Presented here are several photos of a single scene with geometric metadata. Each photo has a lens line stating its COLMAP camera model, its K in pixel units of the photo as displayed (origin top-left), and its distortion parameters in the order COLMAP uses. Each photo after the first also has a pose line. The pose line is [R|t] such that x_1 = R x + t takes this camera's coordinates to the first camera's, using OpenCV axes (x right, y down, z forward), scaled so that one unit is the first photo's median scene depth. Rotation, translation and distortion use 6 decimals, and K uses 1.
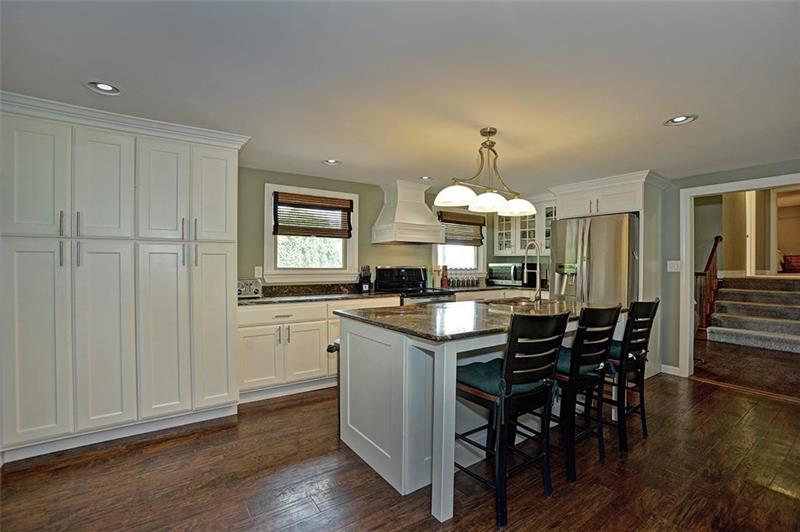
lens RADIAL K [[352.9, 0, 395.8], [0, 352.9, 263.6], [0, 0, 1]] dist [-0.029583, 0.000015]
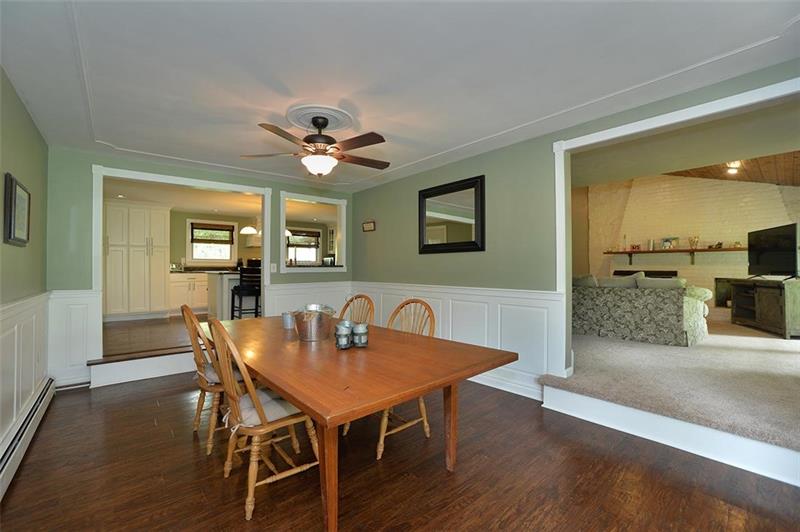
lens RADIAL K [[352.9, 0, 401.1], [0, 352.9, 264.8], [0, 0, 1]] dist [-0.029583, 0.000015]
pose [[0.996099, -0.004351, 0.088135, 0.690316], [0.004853, 0.999973, -0.005483, 0.063027], [-0.088109, 0.005889, 0.996093, -1.143596]]
